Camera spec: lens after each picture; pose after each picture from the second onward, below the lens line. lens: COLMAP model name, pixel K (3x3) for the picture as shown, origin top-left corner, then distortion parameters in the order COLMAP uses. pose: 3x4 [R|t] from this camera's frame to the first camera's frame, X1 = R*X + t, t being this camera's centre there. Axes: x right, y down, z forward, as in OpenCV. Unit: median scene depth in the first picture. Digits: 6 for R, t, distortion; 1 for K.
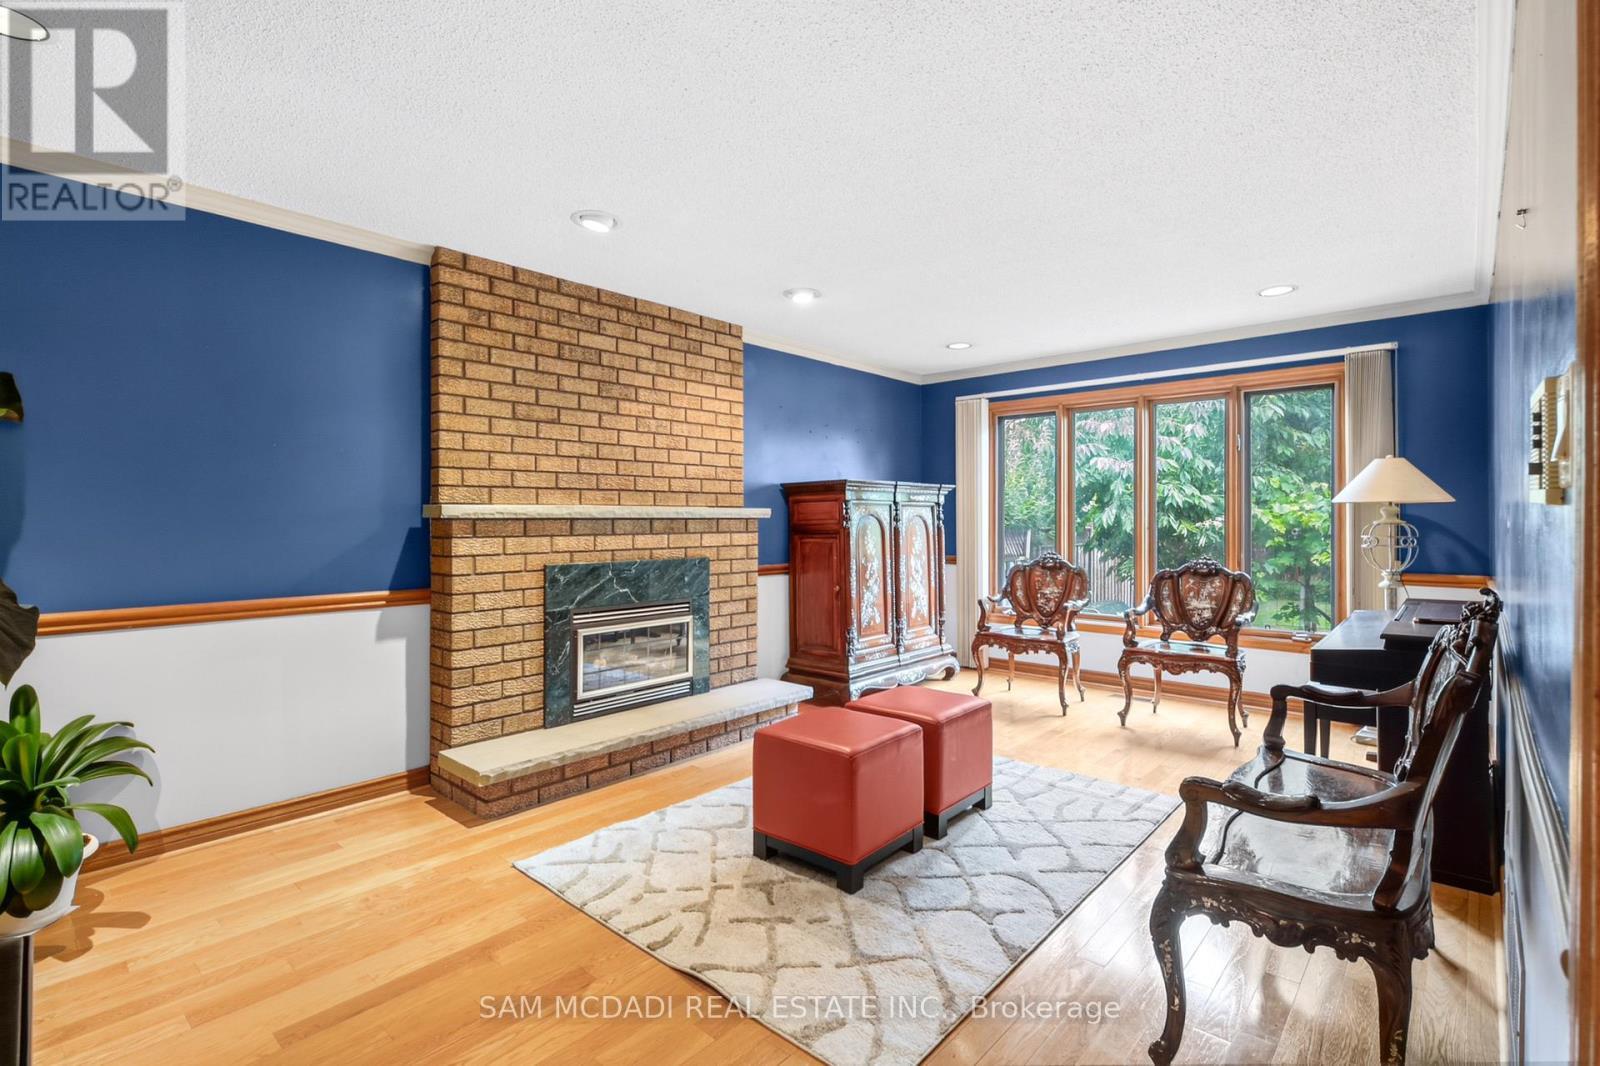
lens RADIAL K [[733.0, 0, 850.2], [0, 733.0, 514.6], [0, 0, 1]] dist [0.002590, -0.000186]
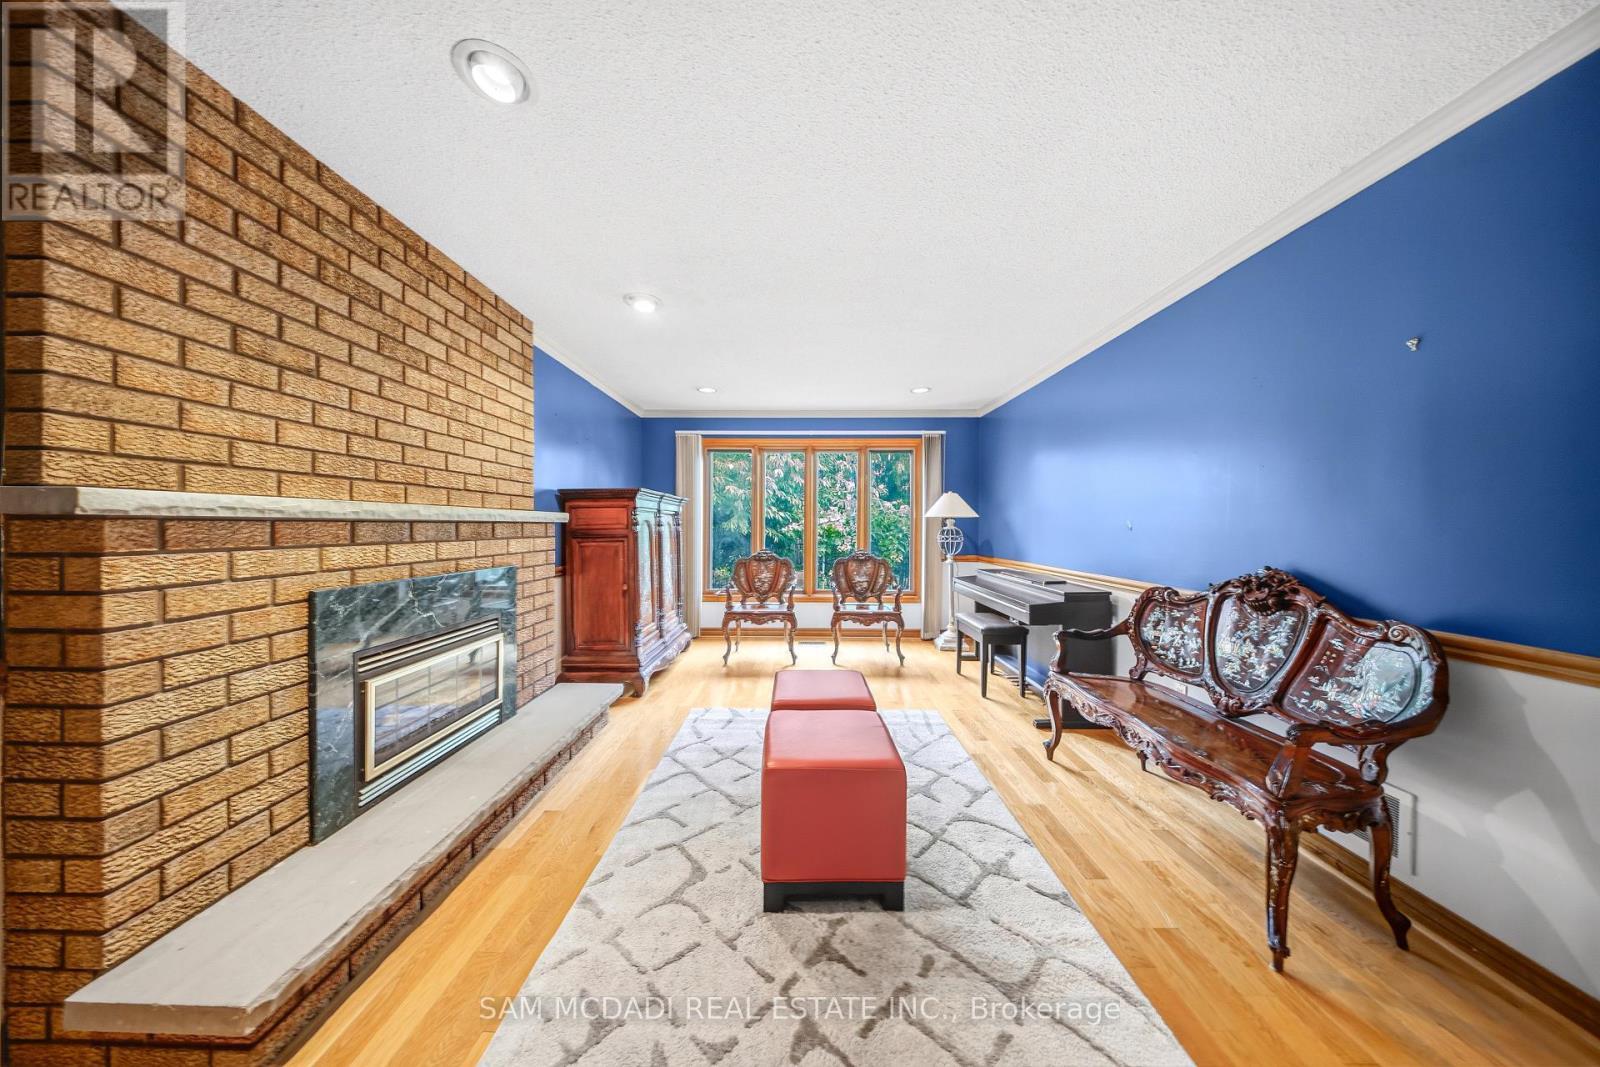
lens RADIAL K [[452.9, 0, 796.2], [0, 452.9, 527.9], [0, 0, 1]] dist [0.001316, -0.002467]
pose [[0.783758, 0.002313, 0.621062, -0.299055], [-0.009242, 0.999926, 0.007939, 0.005298], [-0.620997, -0.011962, 0.783722, 0.388171]]
